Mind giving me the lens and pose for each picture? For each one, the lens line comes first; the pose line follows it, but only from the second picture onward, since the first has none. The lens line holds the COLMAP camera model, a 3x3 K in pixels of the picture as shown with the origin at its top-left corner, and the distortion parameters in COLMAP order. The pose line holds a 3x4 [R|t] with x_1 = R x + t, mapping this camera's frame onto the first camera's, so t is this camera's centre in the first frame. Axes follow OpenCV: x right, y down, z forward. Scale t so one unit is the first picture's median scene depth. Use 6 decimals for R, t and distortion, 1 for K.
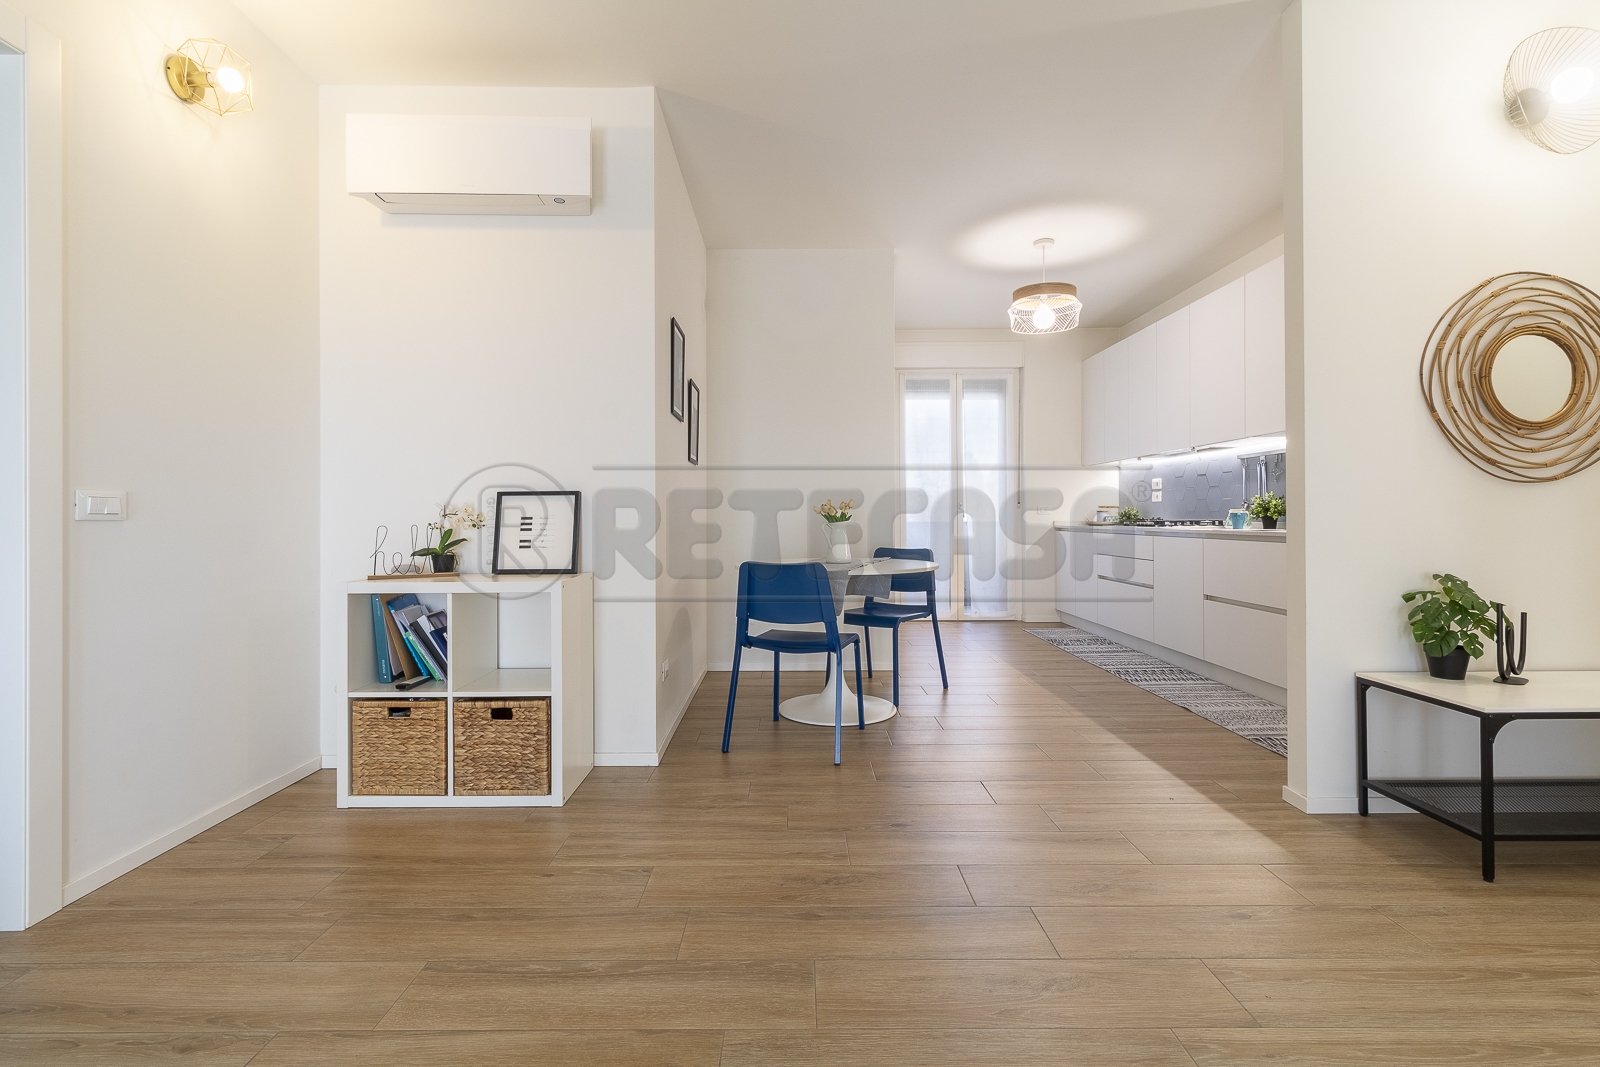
lens RADIAL K [[732.3, 0, 799.5], [0, 732.3, 514.3], [0, 0, 1]] dist [0.002452, 0.000438]
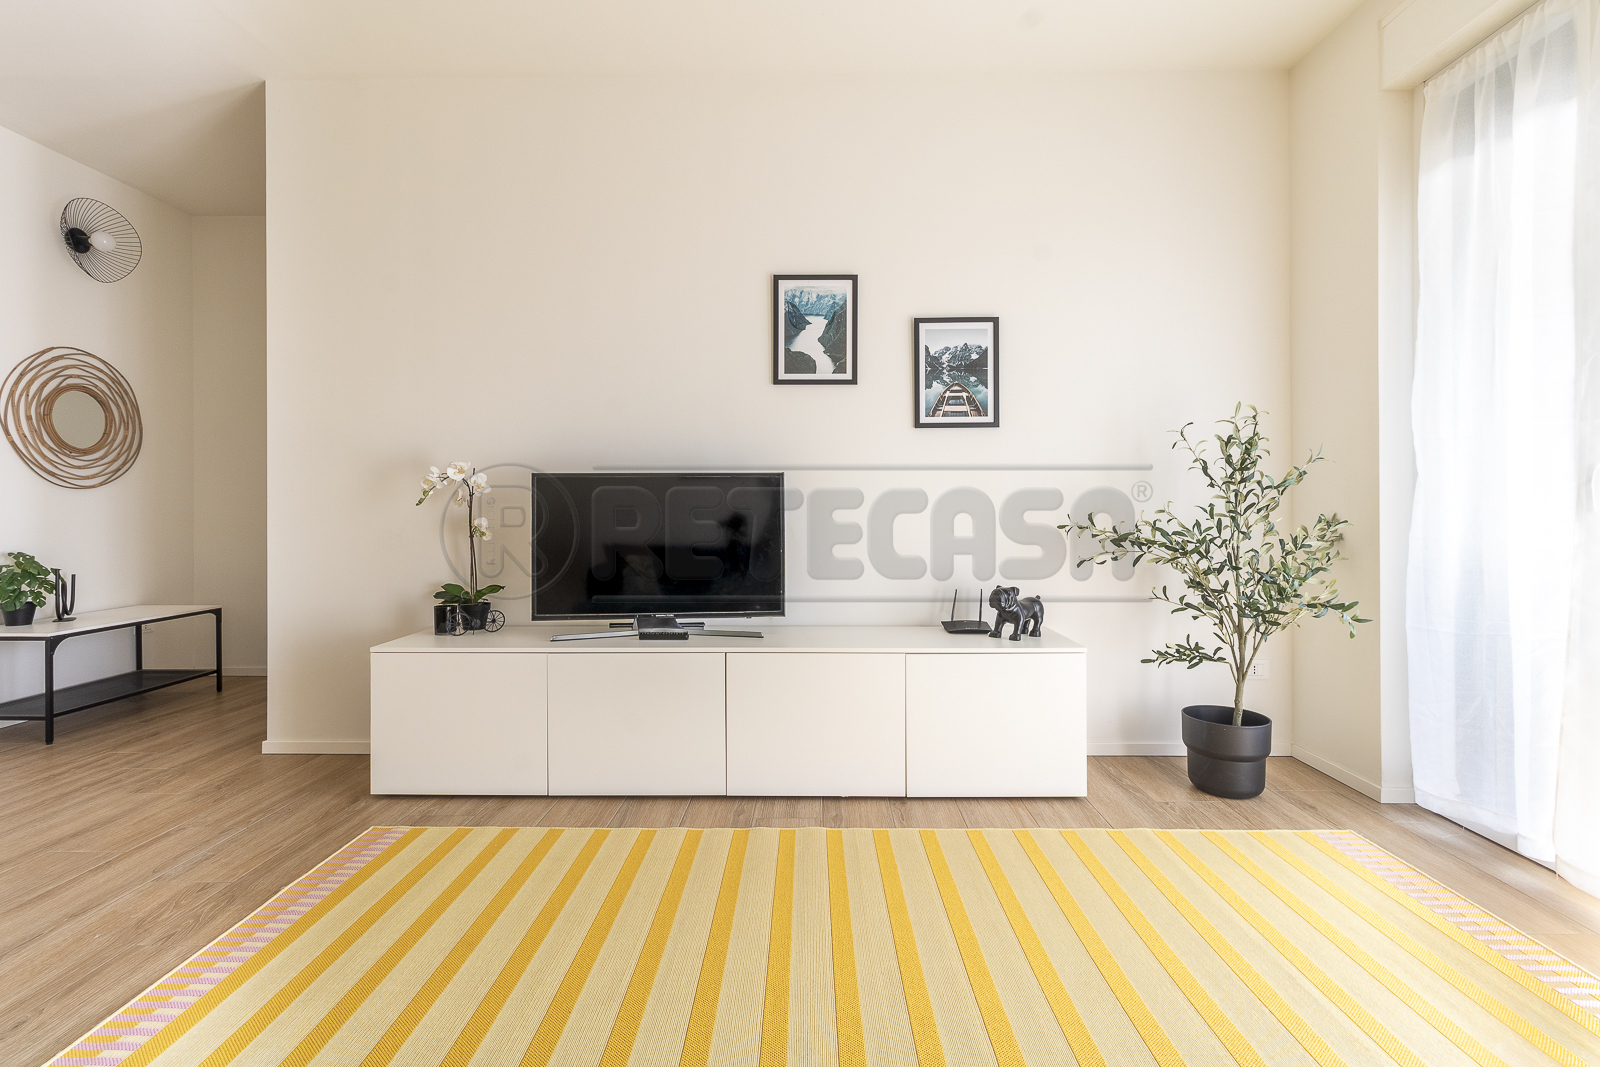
lens RADIAL K [[732.3, 0, 793.1], [0, 732.3, 511.4], [0, 0, 1]] dist [0.002452, 0.000438]
pose [[0.017259, 0.001933, 0.999849, -0.483723], [-0.002854, 0.999994, -0.001884, 0.001917], [-0.999847, -0.002821, 0.017264, -0.491123]]
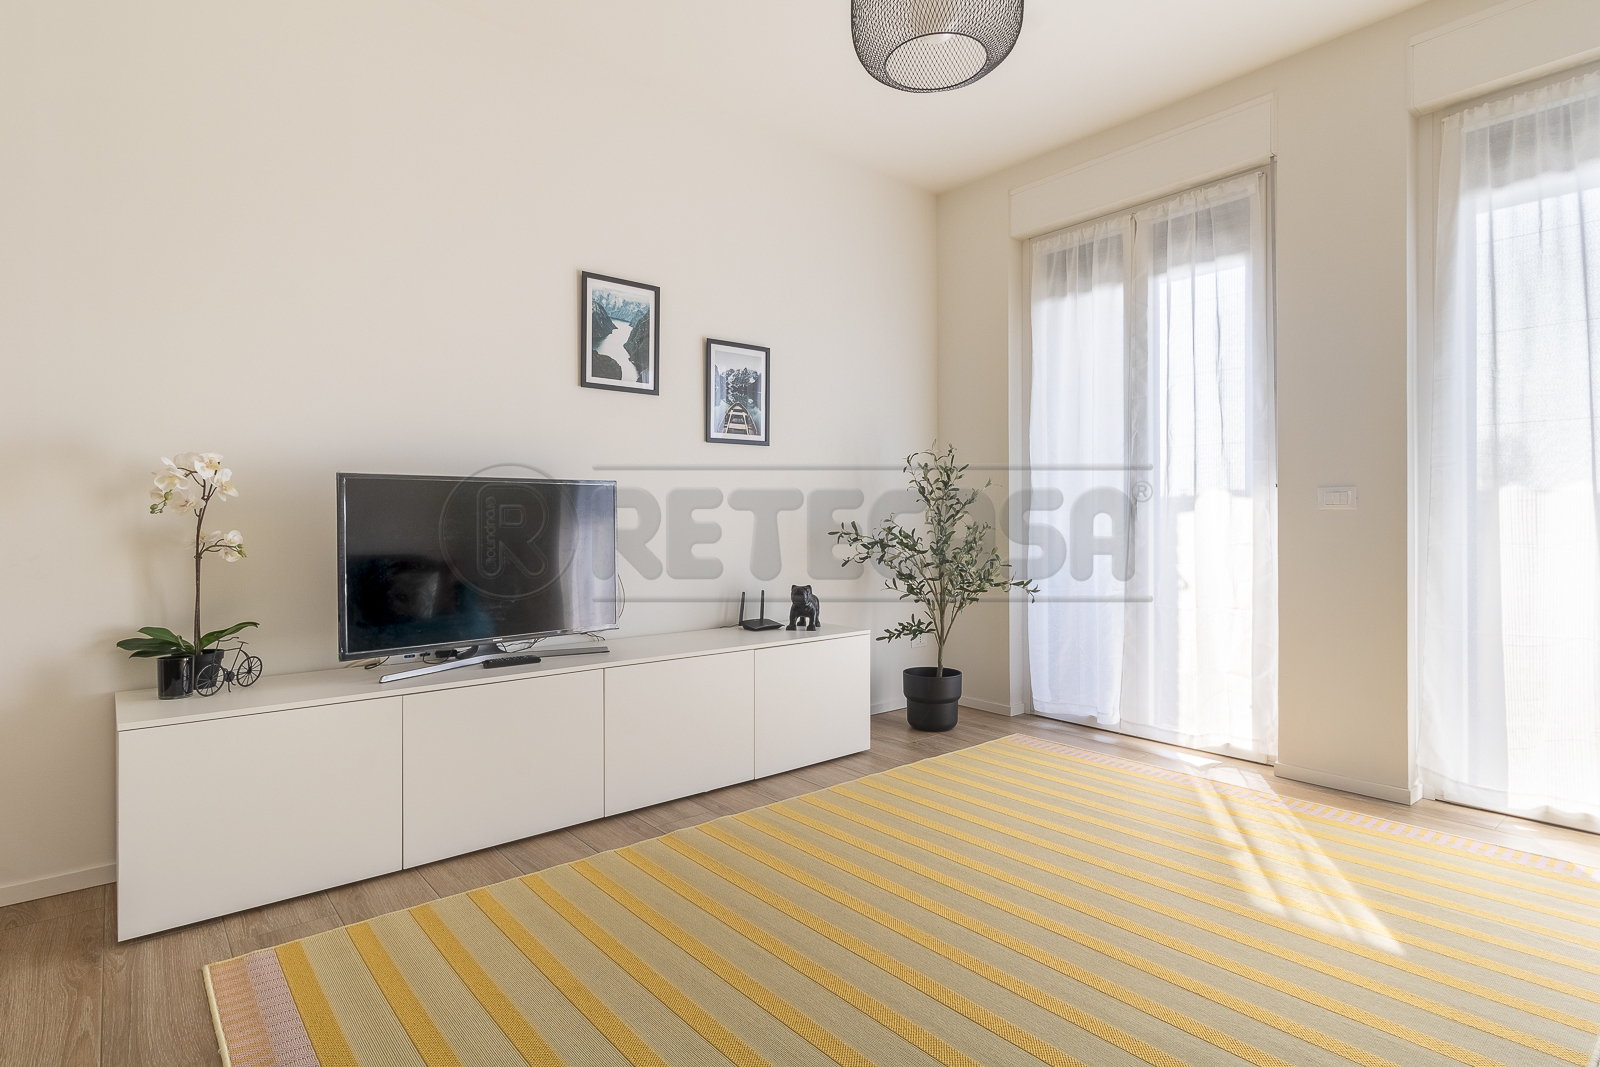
lens RADIAL K [[826.4, 0, 804.3], [0, 826.4, 511.1], [0, 0, 1]] dist [0.006853, 0.001797]
pose [[-0.643317, 0.011380, 0.765515, -0.485979], [0.000099, 0.999891, -0.014781, 0.003544], [-0.765600, -0.009433, -0.643248, 0.127440]]
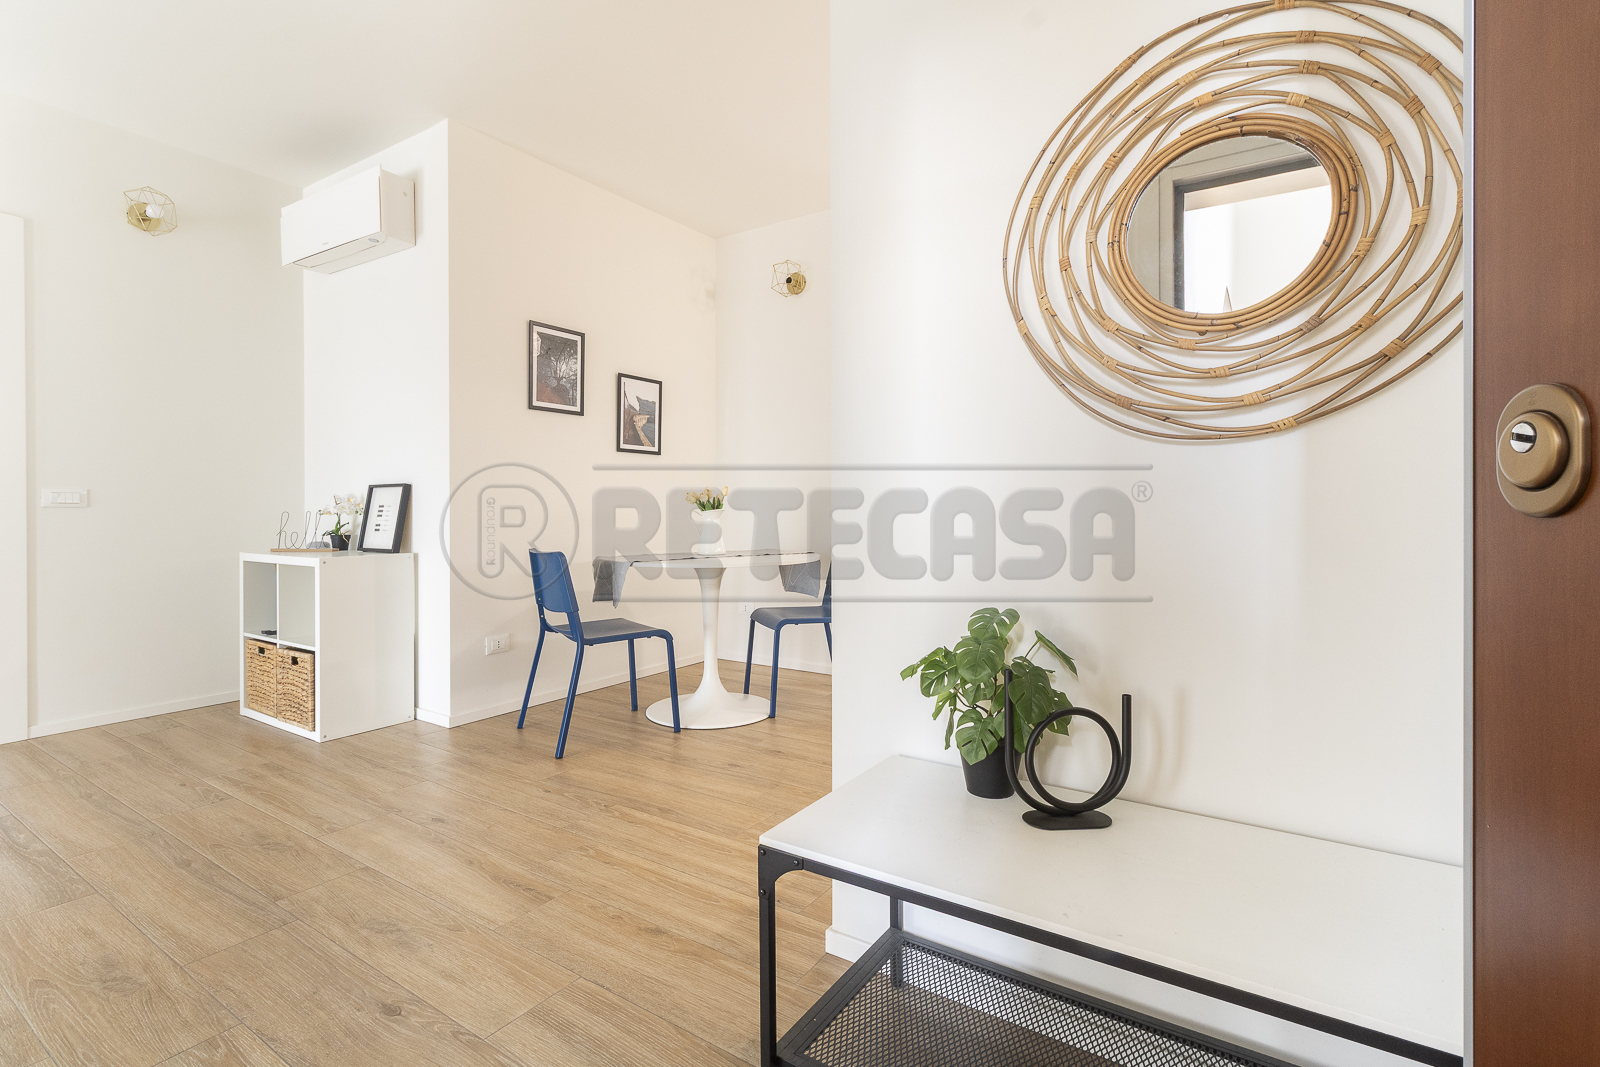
lens RADIAL K [[732.3, 0, 806.9], [0, 732.3, 514.8], [0, 0, 1]] dist [0.002452, 0.000438]
pose [[0.835232, 0.008493, -0.549833, 1.029360], [0.000869, 0.999859, 0.016765, -0.001051], [0.549898, -0.014480, 0.835106, 0.431235]]
